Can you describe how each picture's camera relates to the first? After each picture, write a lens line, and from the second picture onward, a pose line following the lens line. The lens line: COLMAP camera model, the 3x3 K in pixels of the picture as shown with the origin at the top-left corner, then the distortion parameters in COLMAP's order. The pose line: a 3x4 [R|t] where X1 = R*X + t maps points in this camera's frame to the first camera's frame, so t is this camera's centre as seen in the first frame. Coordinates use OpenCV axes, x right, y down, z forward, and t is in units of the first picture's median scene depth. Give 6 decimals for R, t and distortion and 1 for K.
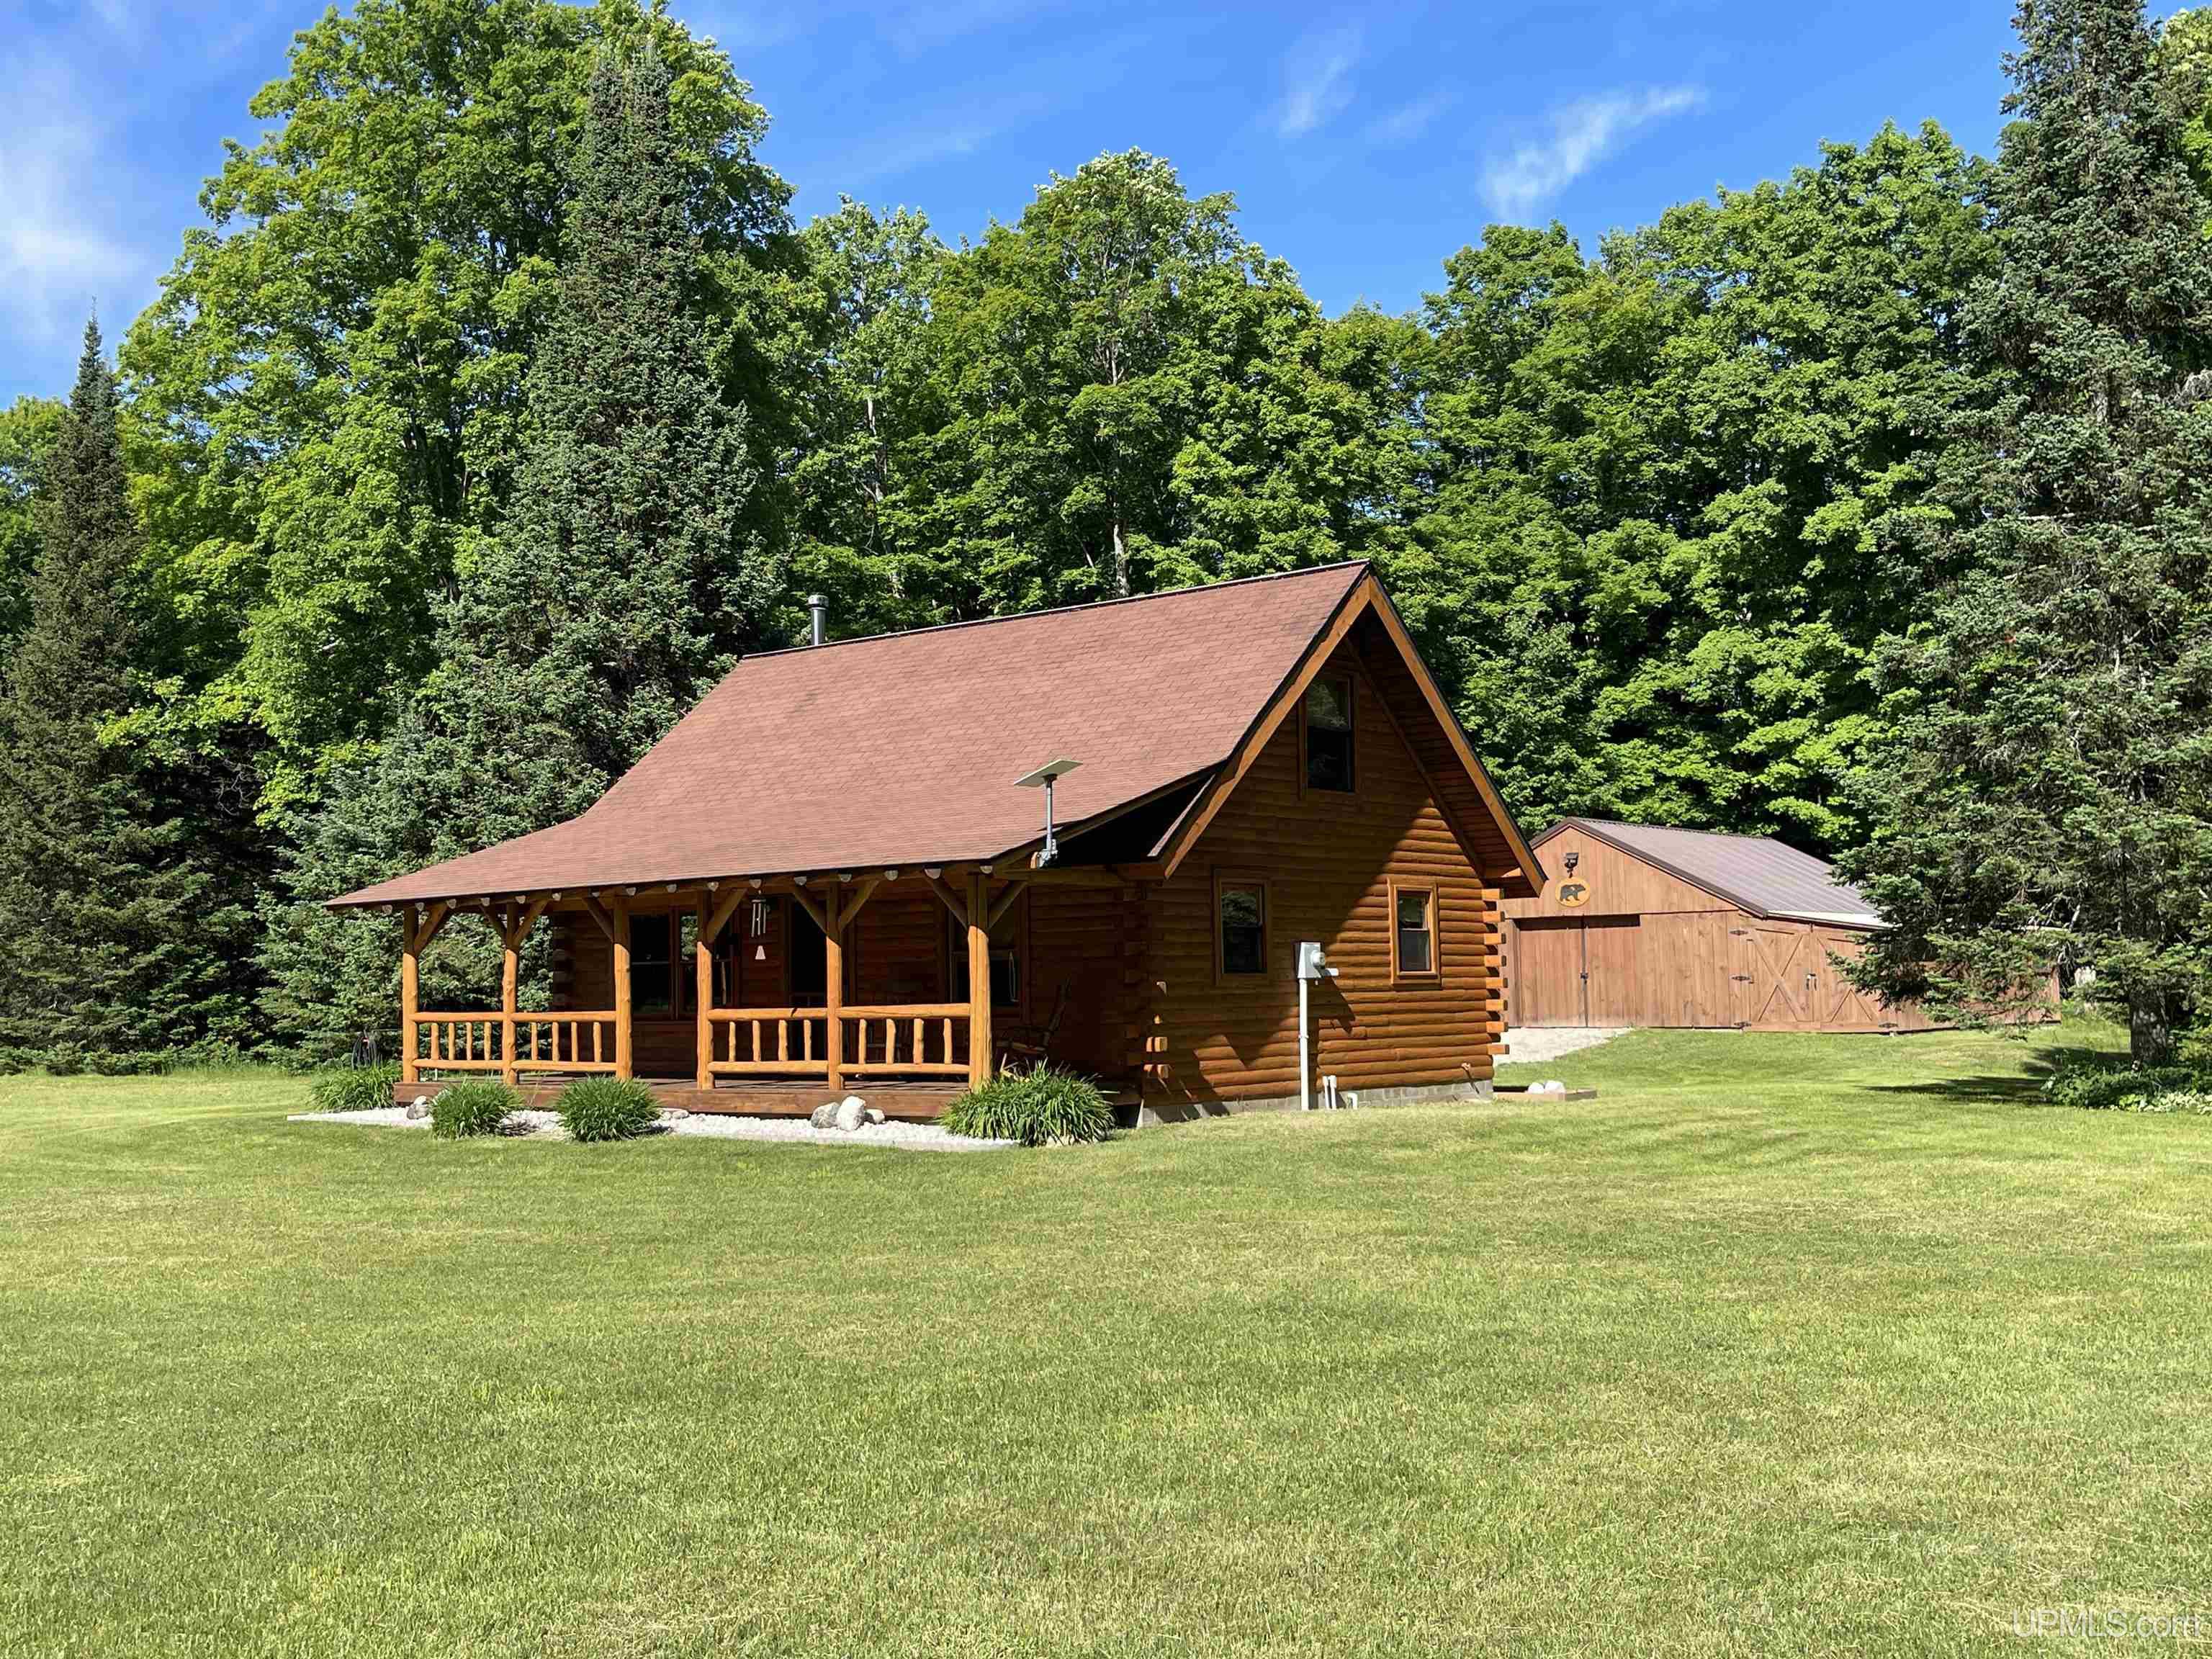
lens RADIAL K [[2221.2, 0, 1103.3], [0, 2221.2, 830.9], [0, 0, 1]] dist [0.006885, 0.000000]
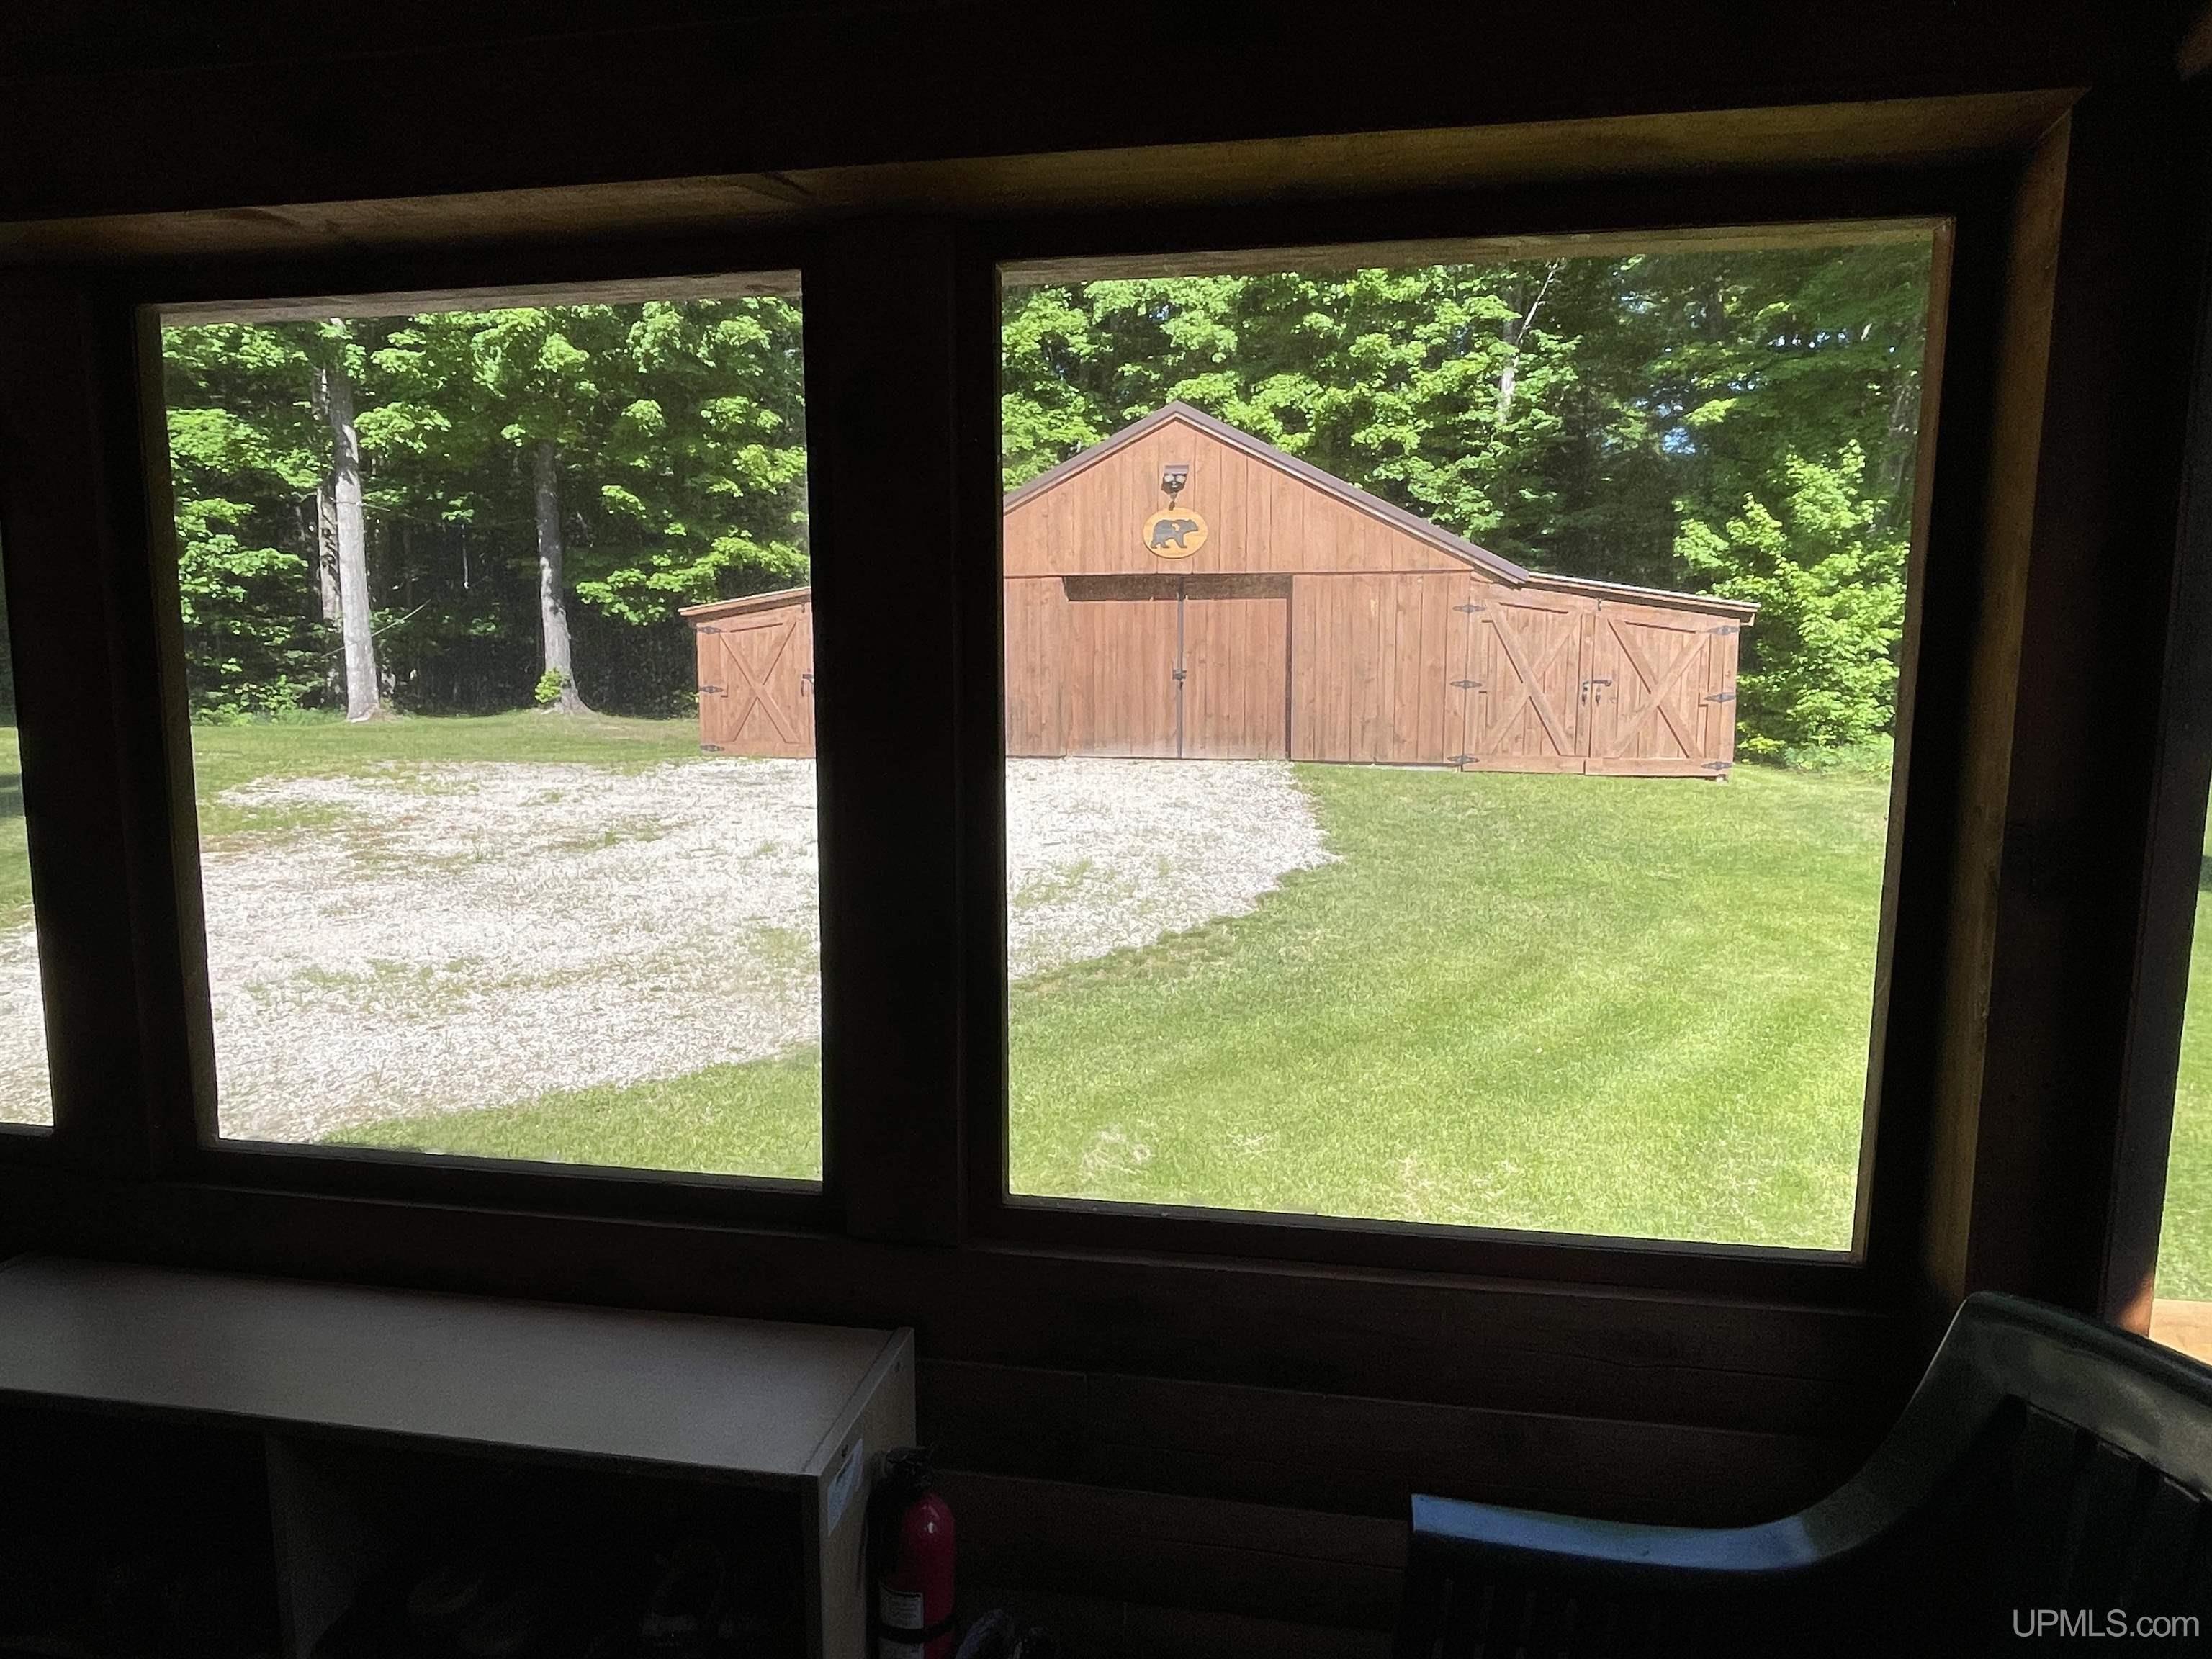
lens RADIAL K [[1346.7, 0, 1103.2], [0, 1346.7, 842.2], [0, 0, 1]] dist [-0.020047, -0.008008]
pose [[0.872580, -0.049255, 0.485982, 0.013190], [-0.045181, 0.982500, 0.180699, 0.035471], [-0.486377, -0.179631, 0.855085, 0.550733]]
